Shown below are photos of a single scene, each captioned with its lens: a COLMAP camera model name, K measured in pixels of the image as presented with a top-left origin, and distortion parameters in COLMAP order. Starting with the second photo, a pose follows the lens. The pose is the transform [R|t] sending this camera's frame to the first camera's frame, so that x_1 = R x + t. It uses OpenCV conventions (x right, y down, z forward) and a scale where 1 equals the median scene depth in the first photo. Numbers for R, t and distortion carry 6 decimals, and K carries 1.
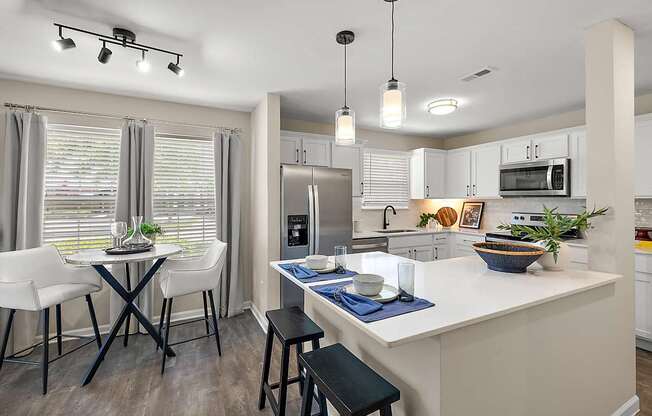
lens RADIAL K [[283.4, 0, 326.0], [0, 283.4, 208.0], [0, 0, 1]] dist [0.002025, 0.000183]
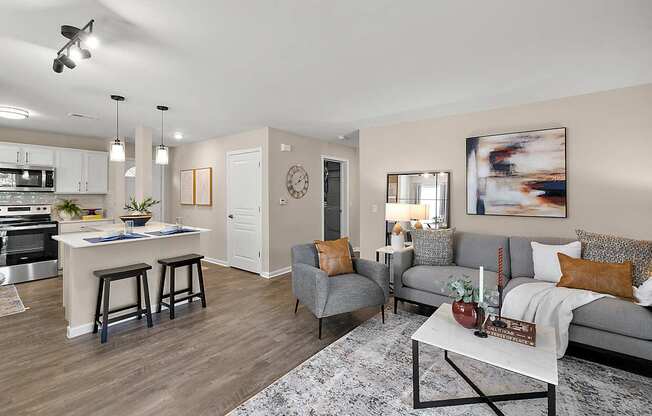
lens RADIAL K [[280.3, 0, 326.3], [0, 280.3, 193.2], [0, 0, 1]] dist [0.002681, 0.000319]
pose [[-0.434342, 0.008394, 0.900709, -0.812142], [0.027586, 0.999611, 0.003986, -0.000770], [-0.900326, 0.026578, -0.434405, 0.251202]]
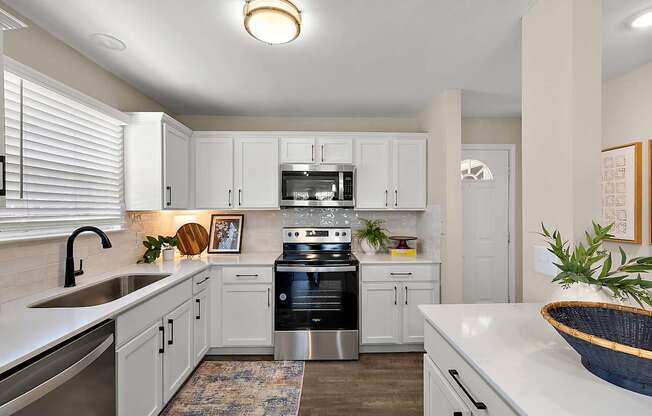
lens RADIAL K [[283.4, 0, 326.0], [0, 283.4, 208.0], [0, 0, 1]] dist [0.002025, 0.000183]
pose [[0.430522, 0.002875, 0.902576, -0.000086], [0.022634, 0.999646, -0.013981, -0.022225], [-0.902296, 0.026448, 0.430304, 0.501895]]
